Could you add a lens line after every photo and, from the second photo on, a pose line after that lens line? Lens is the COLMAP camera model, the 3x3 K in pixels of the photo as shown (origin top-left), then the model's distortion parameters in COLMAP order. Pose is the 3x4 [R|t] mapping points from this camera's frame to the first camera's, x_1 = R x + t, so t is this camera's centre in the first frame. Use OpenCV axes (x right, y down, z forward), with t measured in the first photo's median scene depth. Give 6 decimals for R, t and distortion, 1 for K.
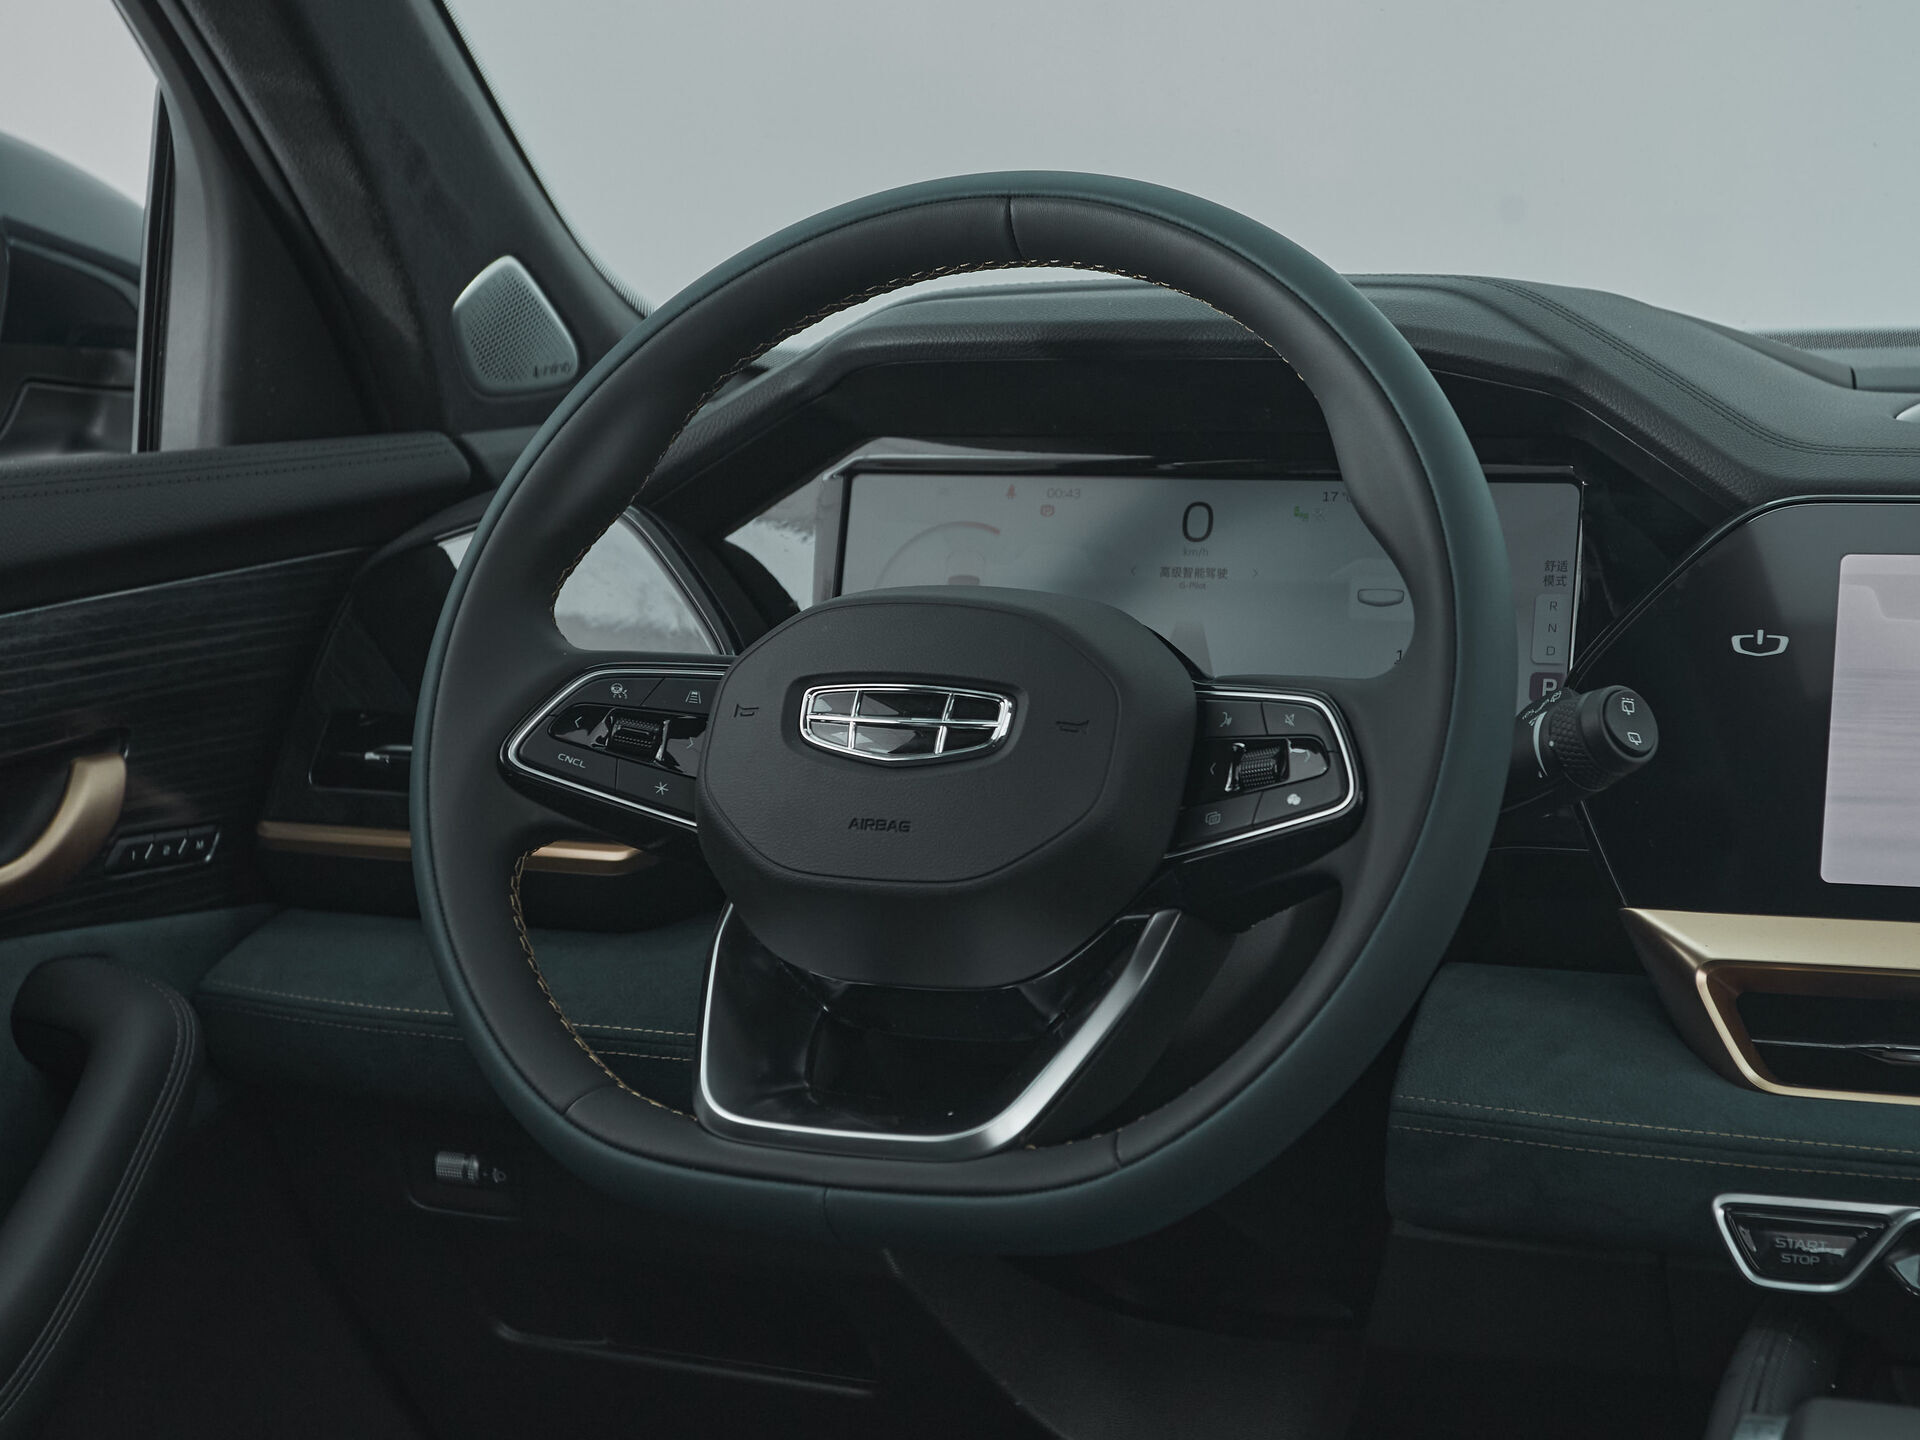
lens RADIAL K [[3683.5, 0, 1052.7], [0, 3683.5, 652.7], [0, 0, 1]] dist [0.035063, 0.104601]
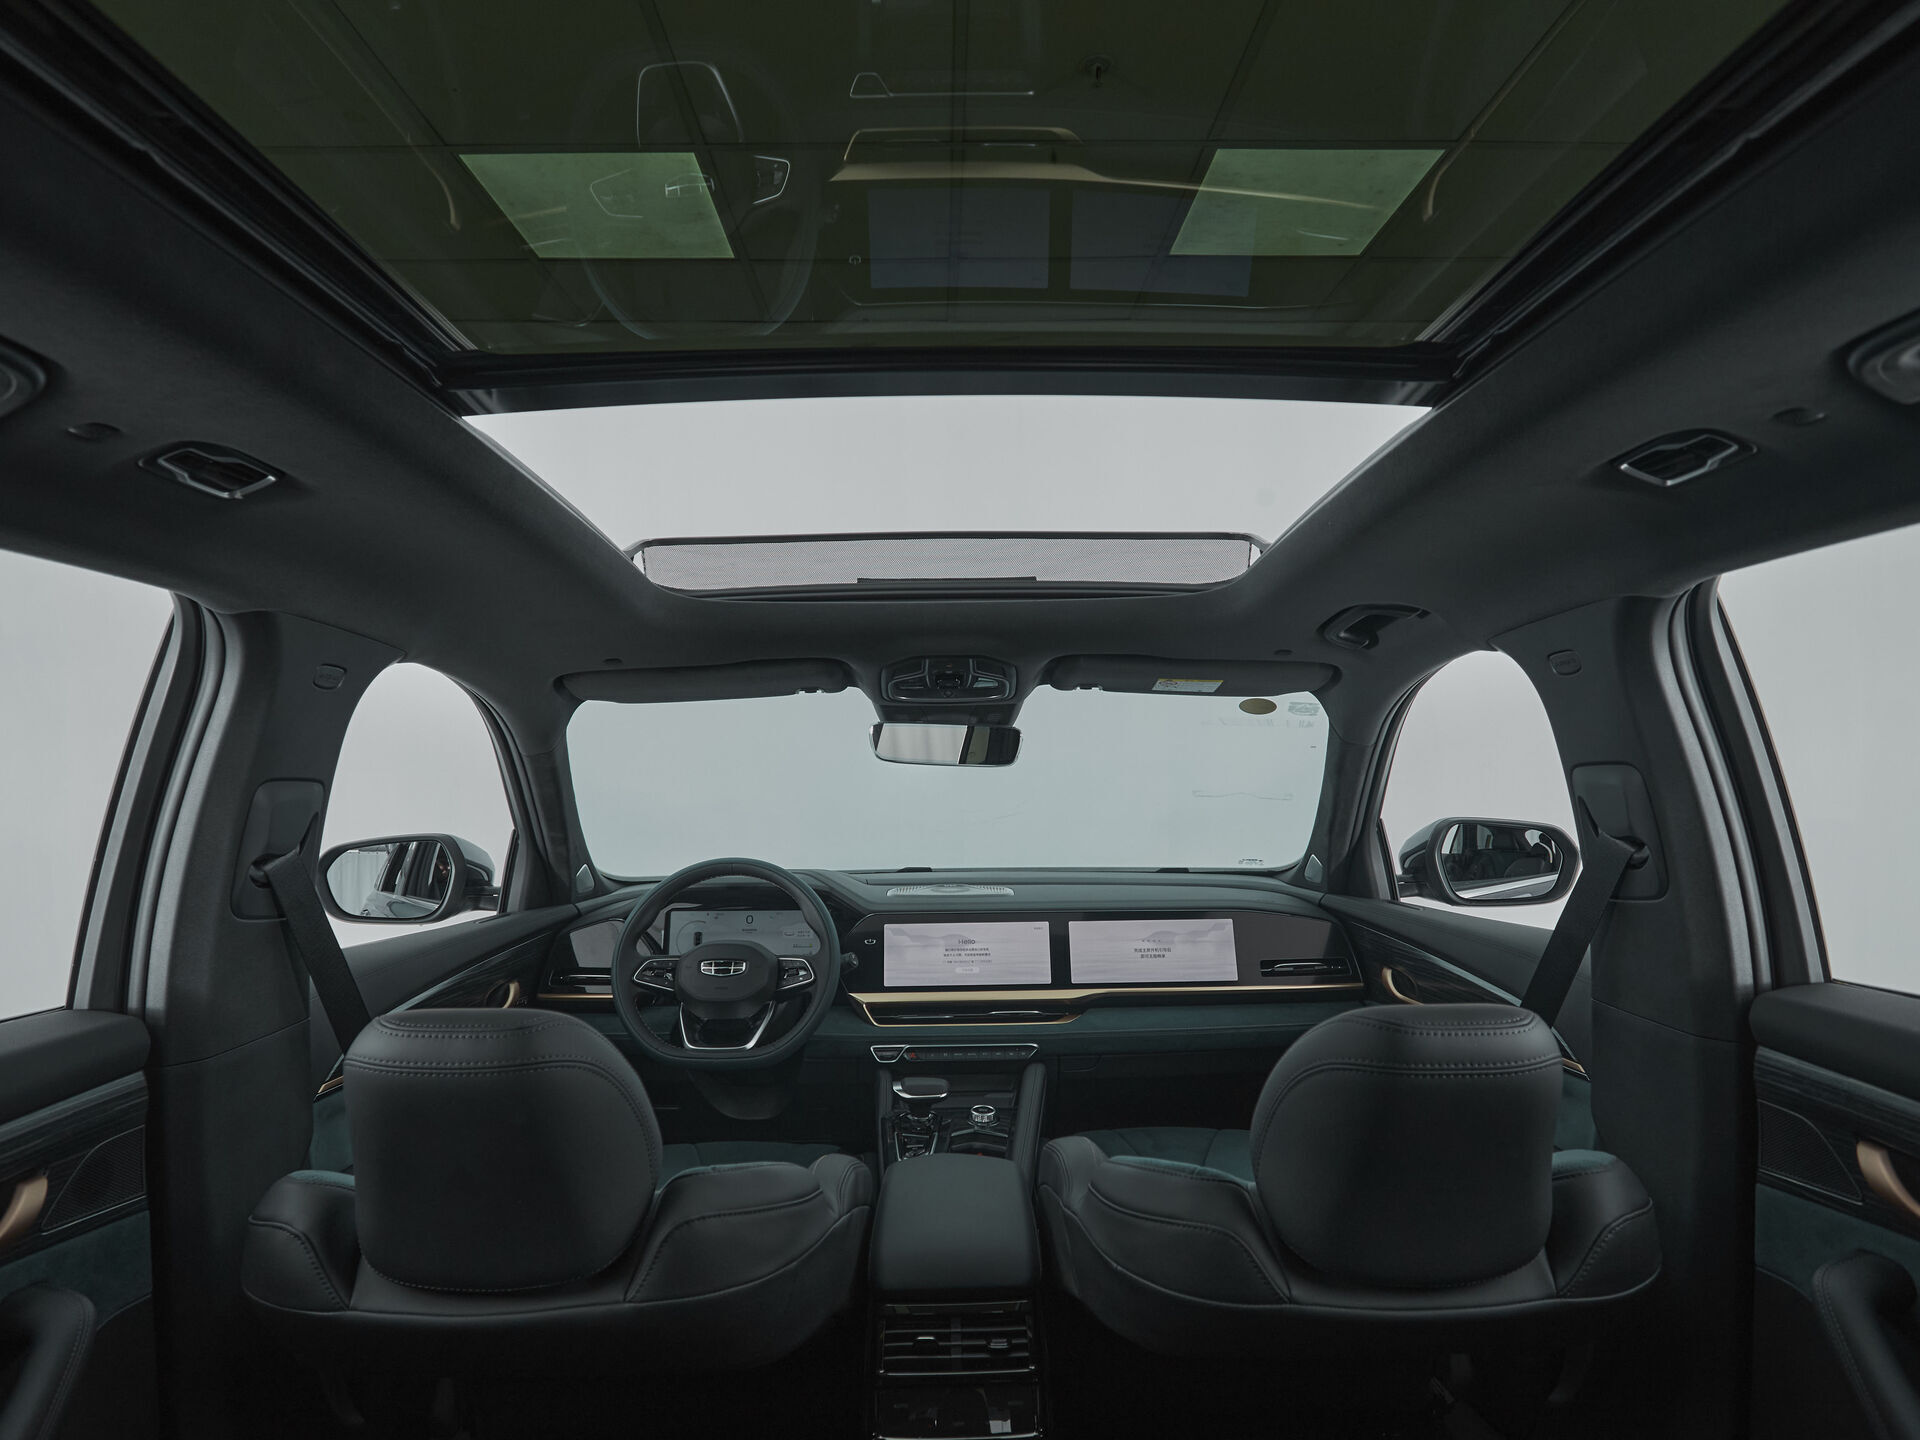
lens RADIAL K [[1152.3, 0, 954.3], [0, 1152.3, 800.9], [0, 0, 1]] dist [-0.002394, -0.000858]
pose [[0.918291, -0.004843, 0.395876, -0.361944], [0.036754, 0.996650, -0.073063, -0.080595], [-0.394196, 0.081643, 0.915393, -0.601030]]
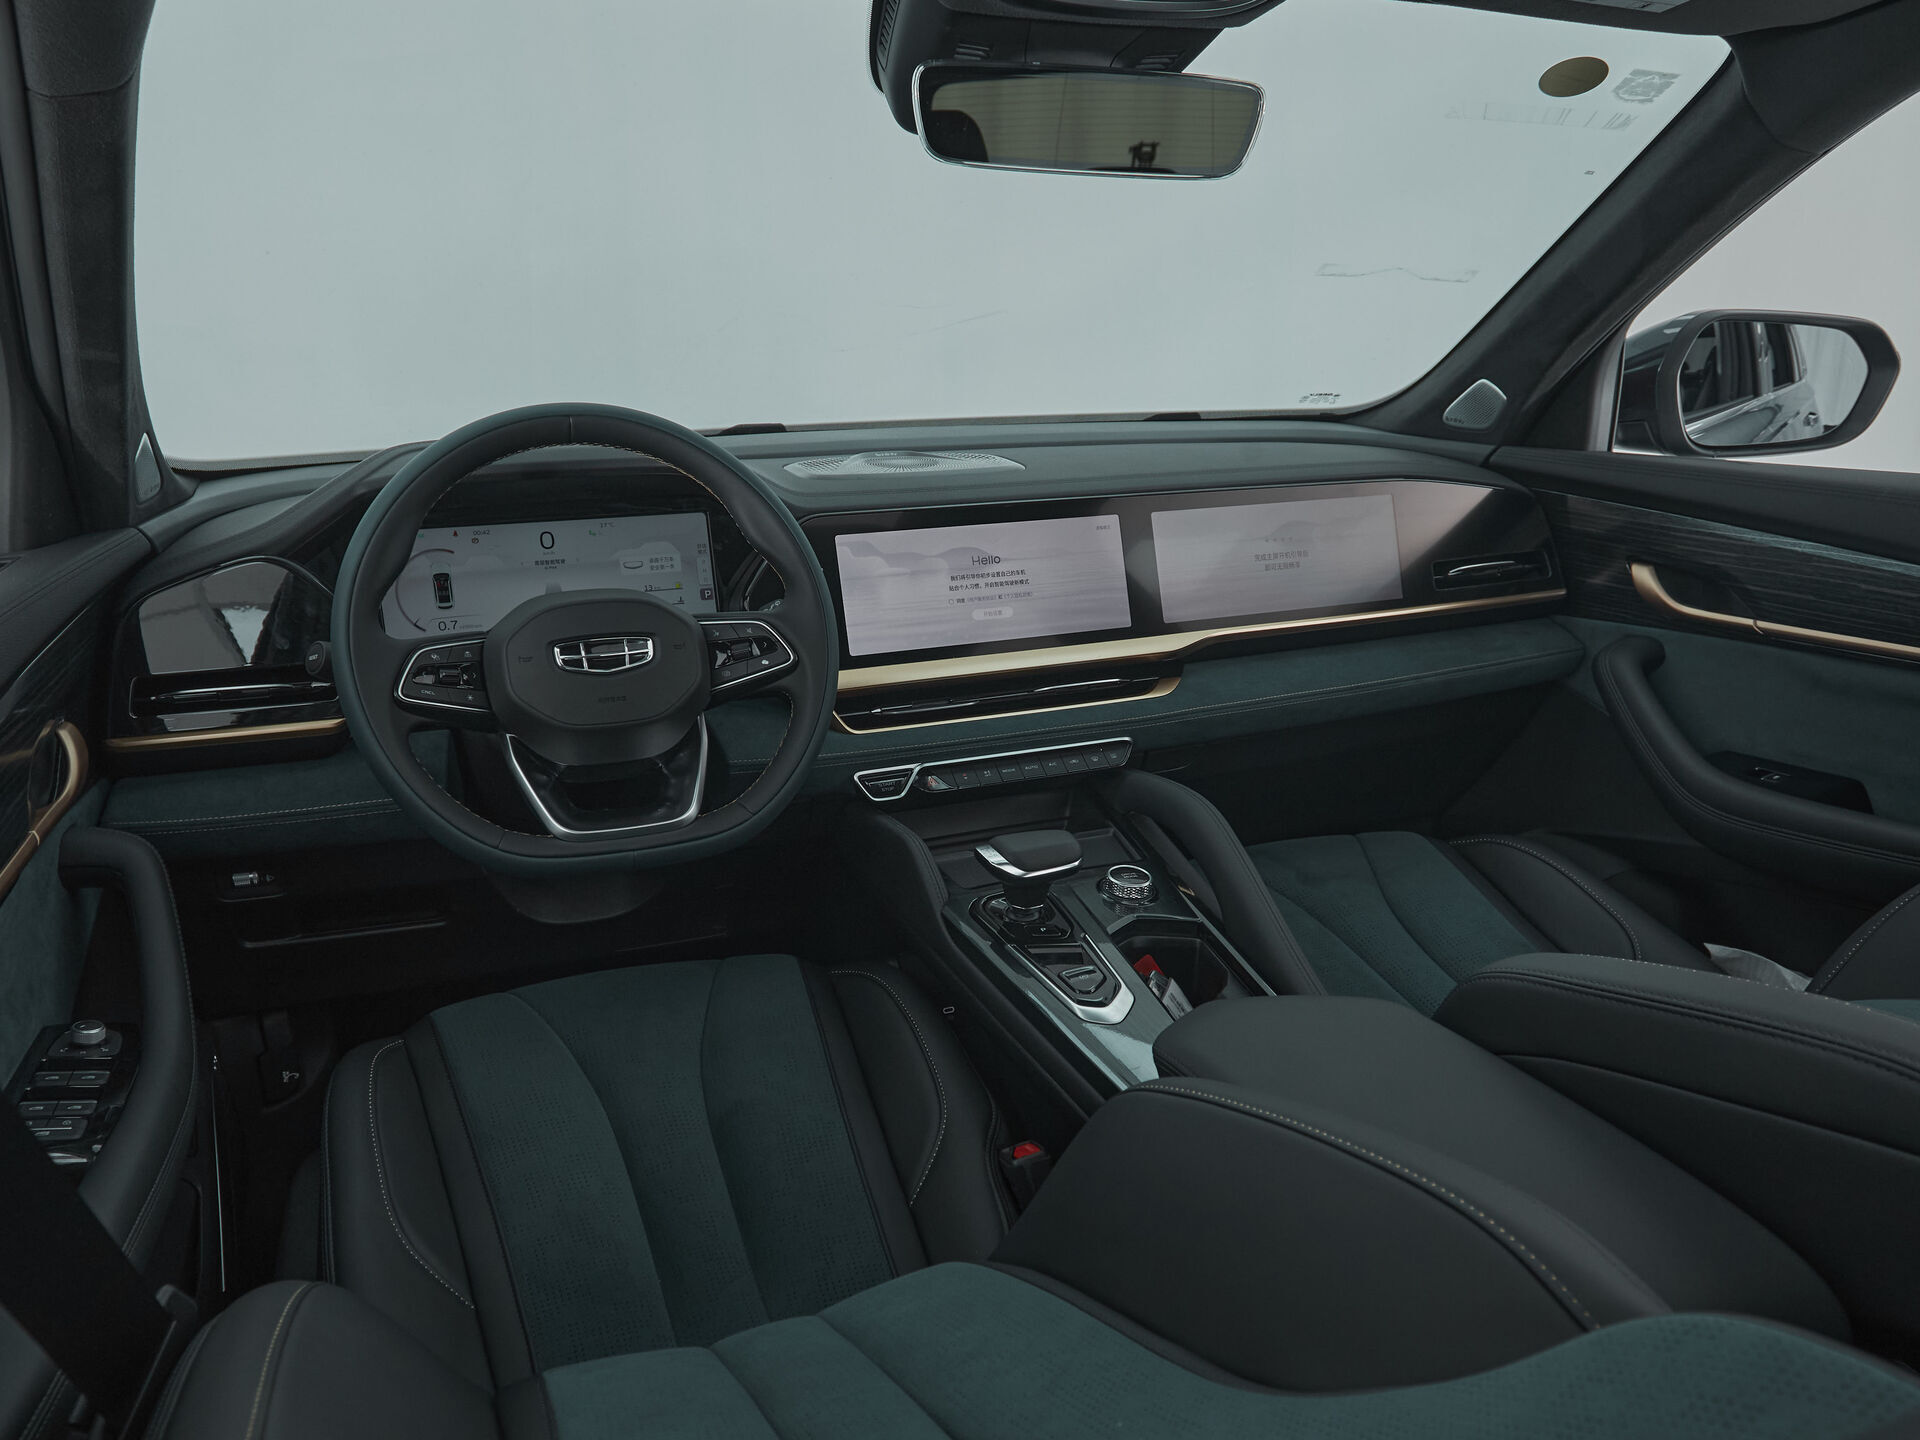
lens RADIAL K [[1370.3, 0, 885.7], [0, 1370.3, 818.1], [0, 0, 1]] dist [-0.003848, 0.000135]
pose [[0.724210, -0.235574, 0.648093, -0.474973], [0.069924, 0.960081, 0.270841, -0.099639], [-0.686025, -0.150829, 0.711772, 0.221725]]
